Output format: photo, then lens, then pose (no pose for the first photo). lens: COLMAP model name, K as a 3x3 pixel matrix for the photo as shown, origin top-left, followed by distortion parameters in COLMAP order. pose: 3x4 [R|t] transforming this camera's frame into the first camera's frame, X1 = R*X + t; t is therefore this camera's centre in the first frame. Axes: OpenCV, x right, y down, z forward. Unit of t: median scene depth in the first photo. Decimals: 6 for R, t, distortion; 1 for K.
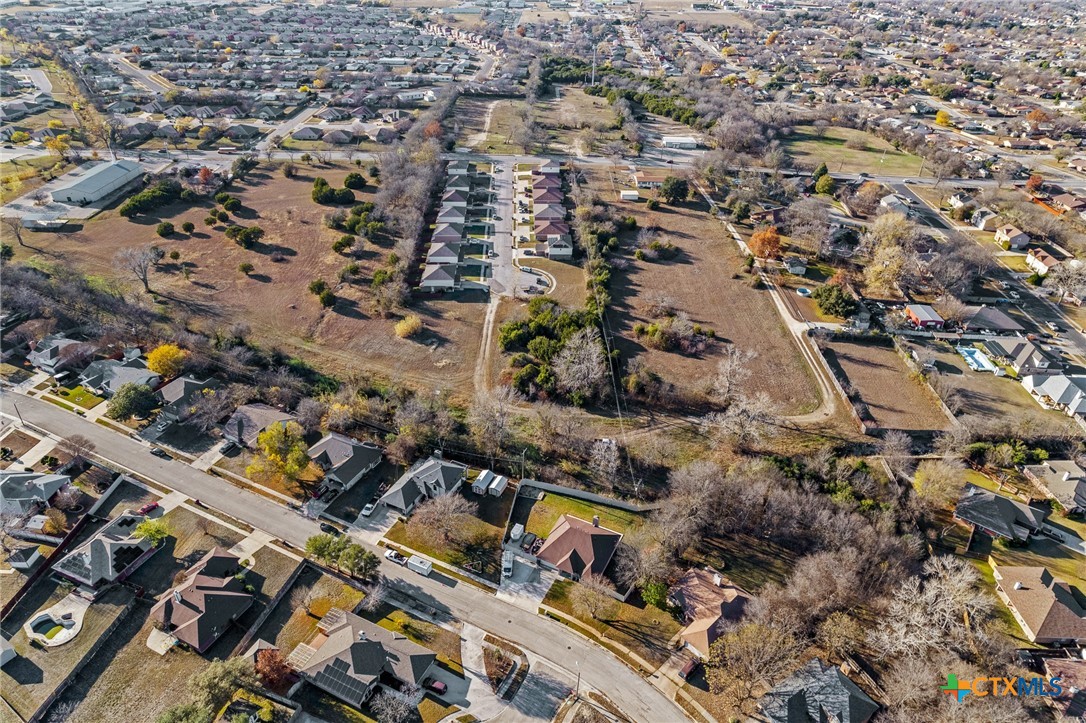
lens RADIAL K [[695.0, 0, 543.0], [0, 695.0, 361.5], [0, 0, 1]] dist [-0.086638, 0.074876]
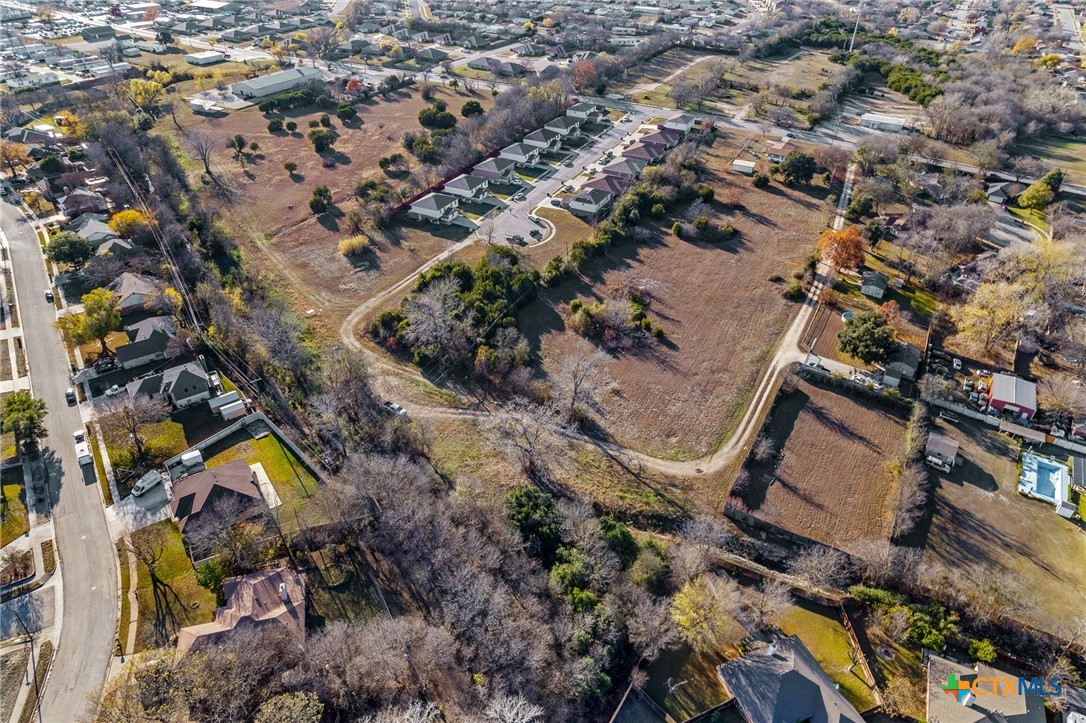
lens RADIAL K [[695.0, 0, 543.0], [0, 695.0, 361.5], [0, 0, 1]] dist [-0.086638, 0.074876]
pose [[0.875119, 0.266644, -0.403816, 0.393202], [-0.252360, 0.963502, 0.089316, -0.039948], [0.412893, 0.023745, 0.910470, 0.214660]]
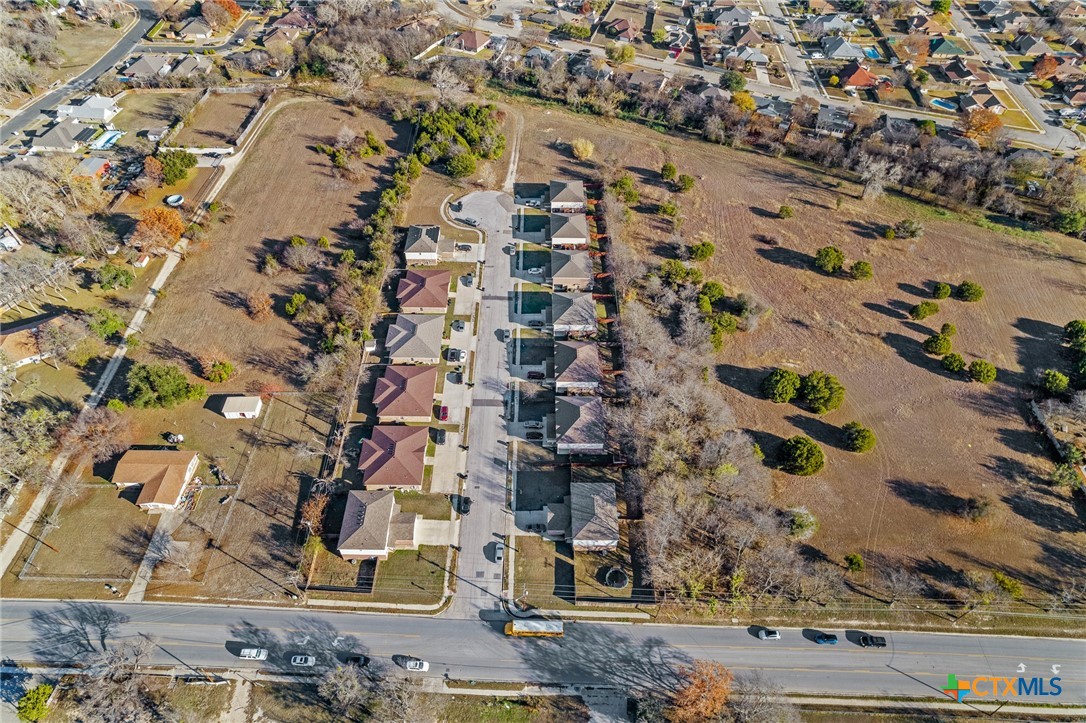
lens RADIAL K [[695.0, 0, 543.0], [0, 695.0, 361.5], [0, 0, 1]] dist [-0.086638, 0.074876]
pose [[-0.998898, -0.046159, -0.008450, -0.115368], [-0.016881, 0.185432, 0.982512, -0.956470], [-0.043784, 0.981572, -0.186007, 1.343928]]
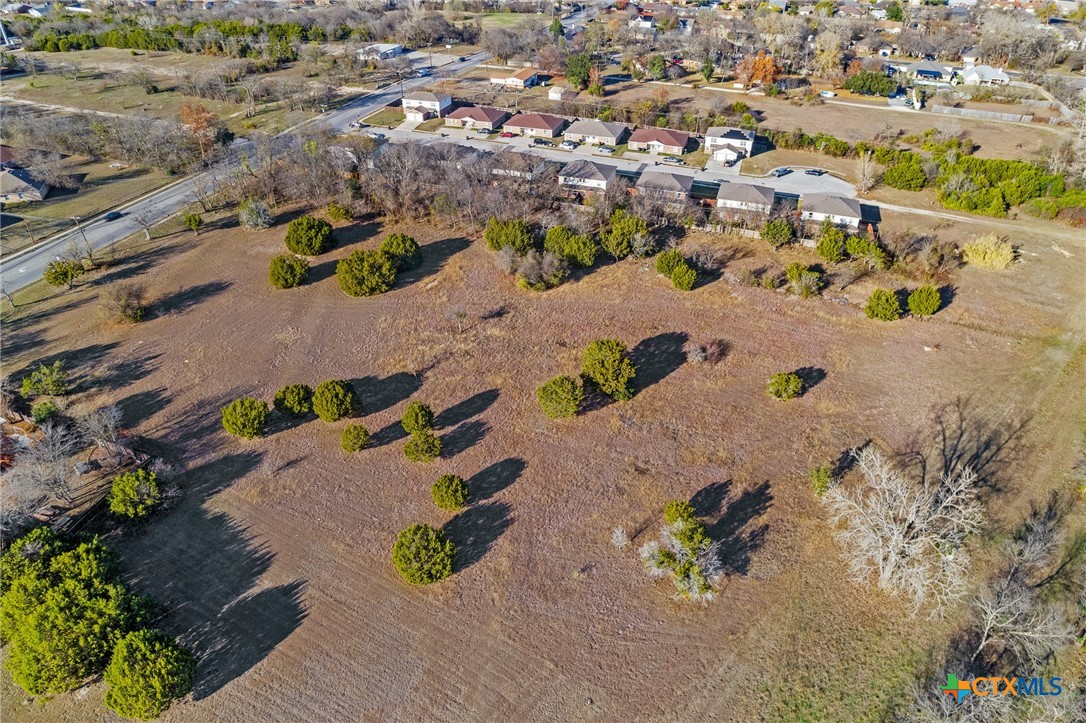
lens RADIAL K [[695.0, 0, 543.0], [0, 695.0, 361.5], [0, 0, 1]] dist [-0.086638, 0.074876]
pose [[0.342049, -0.559279, 0.755122, -0.775897], [0.506669, 0.786541, 0.353043, -0.362558], [-0.791384, 0.261839, 0.552405, 0.864181]]
